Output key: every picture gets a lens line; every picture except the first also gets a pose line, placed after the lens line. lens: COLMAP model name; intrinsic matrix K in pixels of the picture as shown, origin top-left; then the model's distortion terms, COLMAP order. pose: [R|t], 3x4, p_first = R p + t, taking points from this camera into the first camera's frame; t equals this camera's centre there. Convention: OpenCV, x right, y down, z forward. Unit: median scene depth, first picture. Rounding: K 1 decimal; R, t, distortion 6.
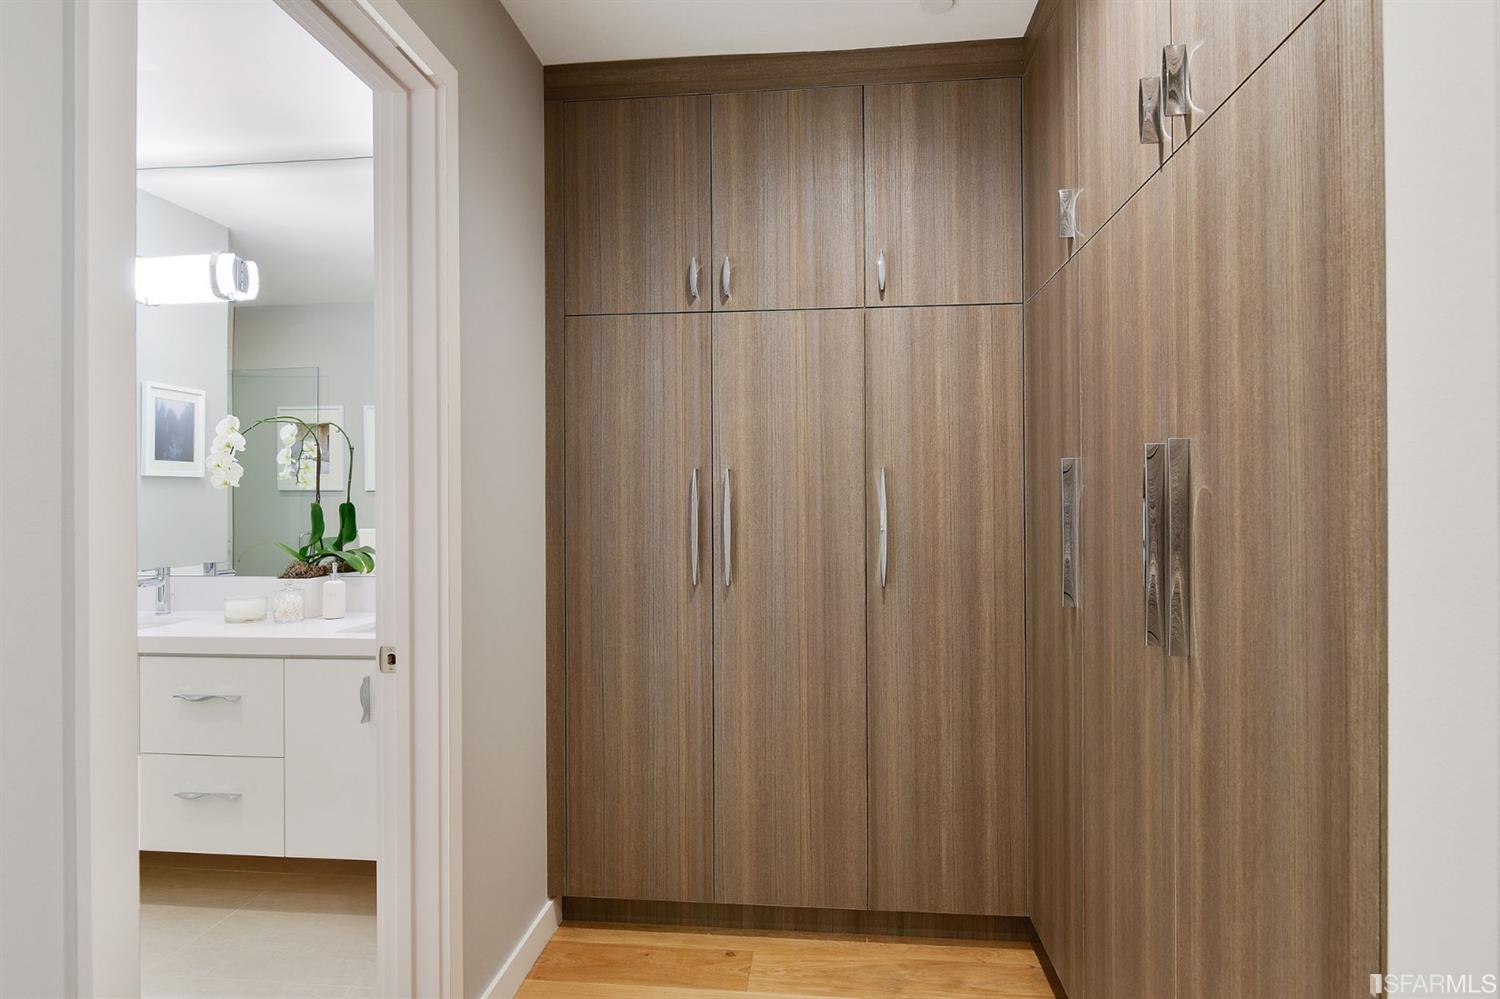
lens RADIAL K [[833.6, 0, 777.3], [0, 833.6, 504.4], [0, 0, 1]] dist [-0.003050, -0.002690]
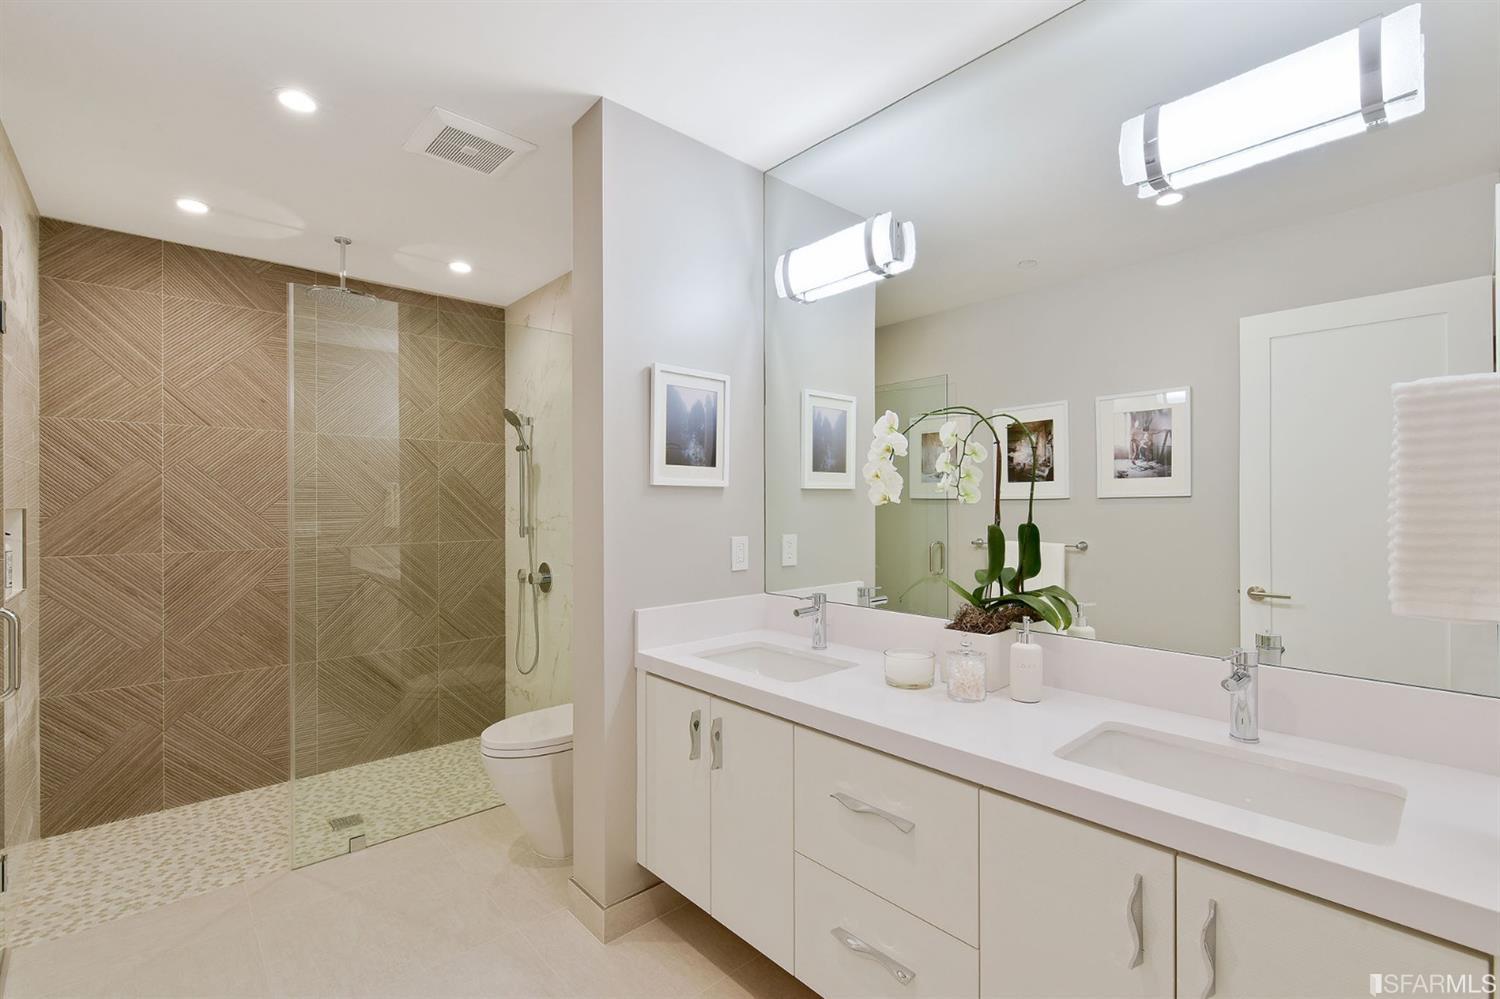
lens RADIAL K [[658.0, 0, 748.6], [0, 658.0, 502.0], [0, 0, 1]] dist [0.002451, 0.001936]
pose [[0.734816, -0.000062, -0.678266, -0.314151], [-0.000900, 0.999999, -0.001066, -0.019635], [0.678266, 0.001394, 0.734816, 0.427833]]
